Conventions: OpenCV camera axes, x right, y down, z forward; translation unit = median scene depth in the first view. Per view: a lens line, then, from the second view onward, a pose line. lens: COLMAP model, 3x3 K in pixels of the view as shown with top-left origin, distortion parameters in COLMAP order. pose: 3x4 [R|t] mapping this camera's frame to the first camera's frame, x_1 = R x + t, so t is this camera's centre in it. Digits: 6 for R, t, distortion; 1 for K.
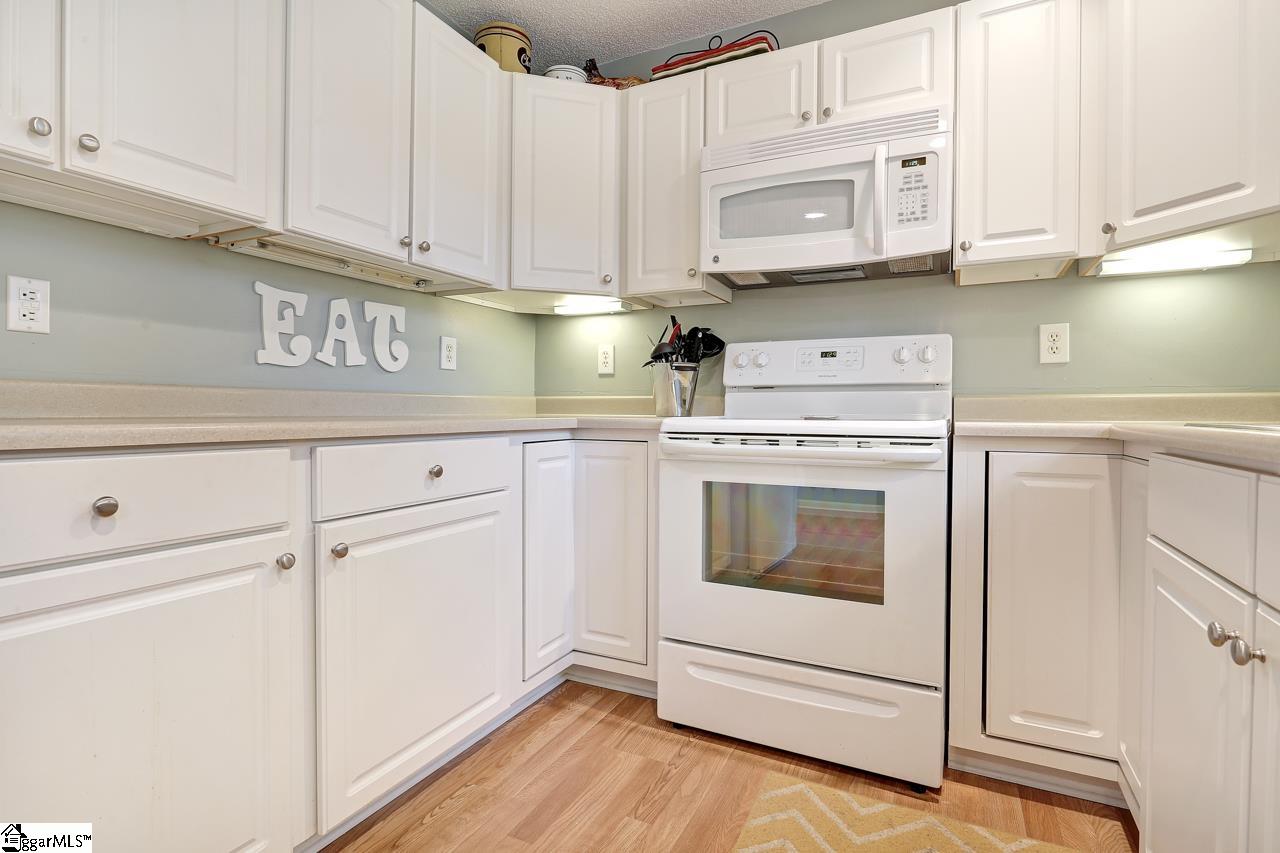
lens RADIAL K [[622.7, 0, 650.4], [0, 622.7, 416.9], [0, 0, 1]] dist [-0.004882, -0.000544]
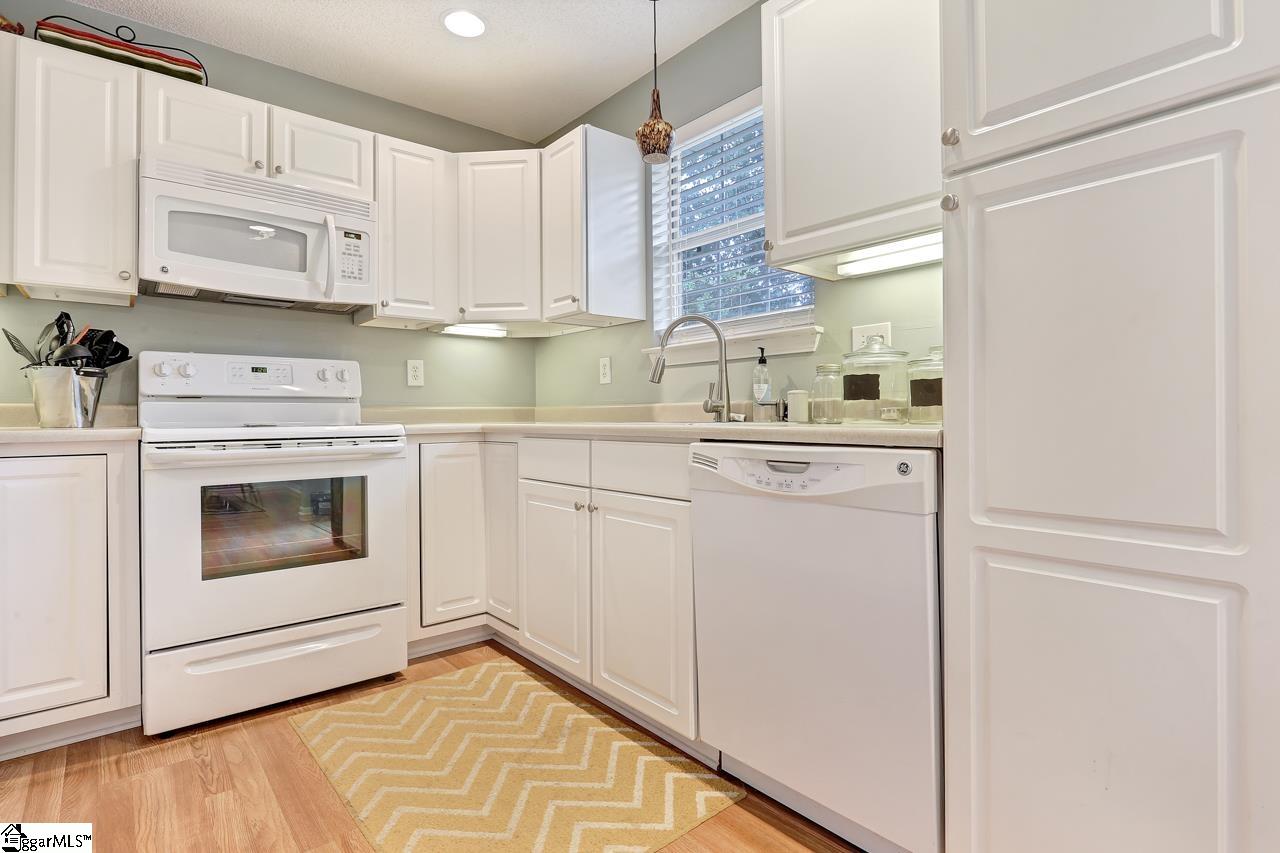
lens RADIAL K [[625.9, 0, 608.8], [0, 625.9, 415.8], [0, 0, 1]] dist [-0.003566, -0.000826]
pose [[0.426321, -0.006985, 0.904545, -0.537457], [0.018847, 0.999822, -0.001162, -0.003001], [-0.904376, 0.017543, 0.426377, -0.077439]]
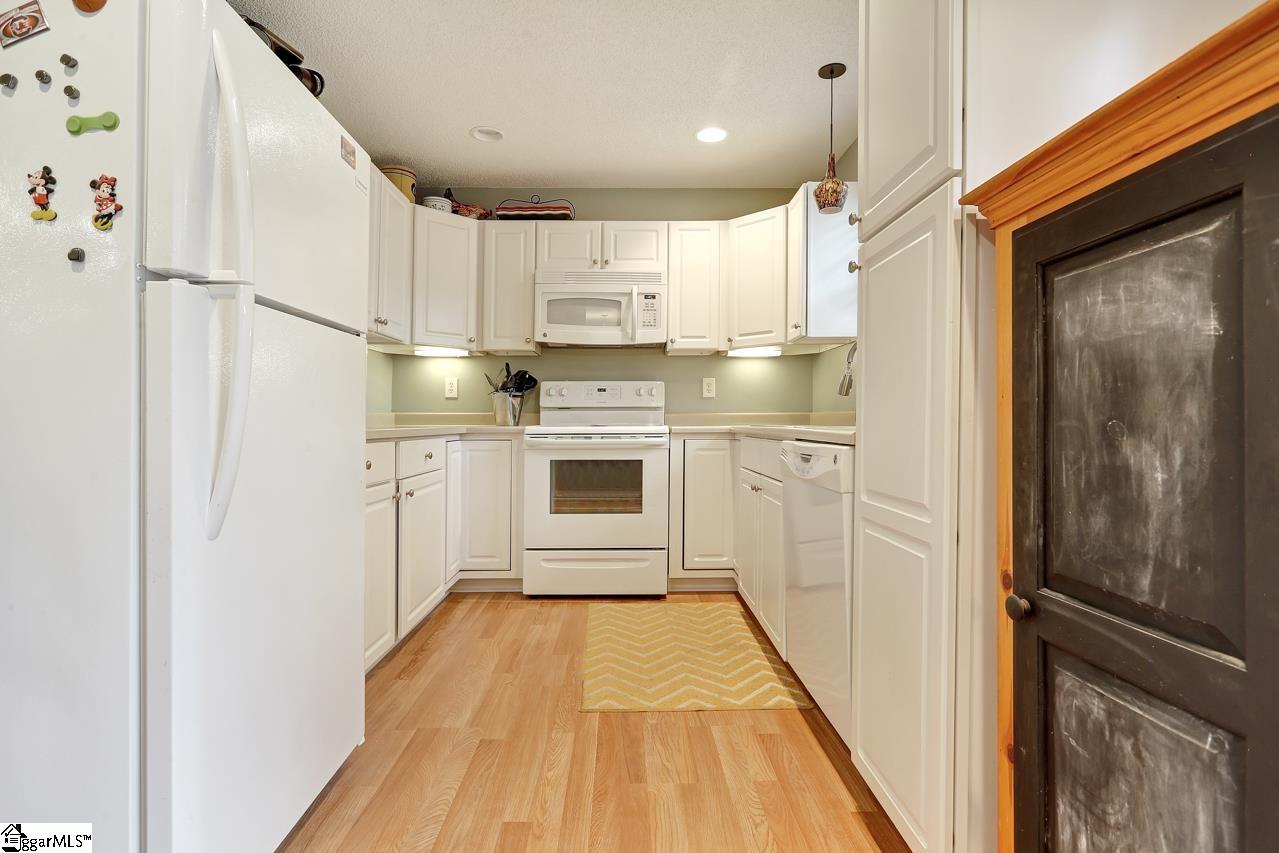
lens RADIAL K [[627.9, 0, 636.9], [0, 627.9, 417.8], [0, 0, 1]] dist [-0.012392, -0.000477]
pose [[0.894853, -0.002010, 0.446356, -0.477558], [0.009618, 0.999845, -0.014779, 0.007036], [-0.446257, 0.017518, 0.894734, -0.729695]]
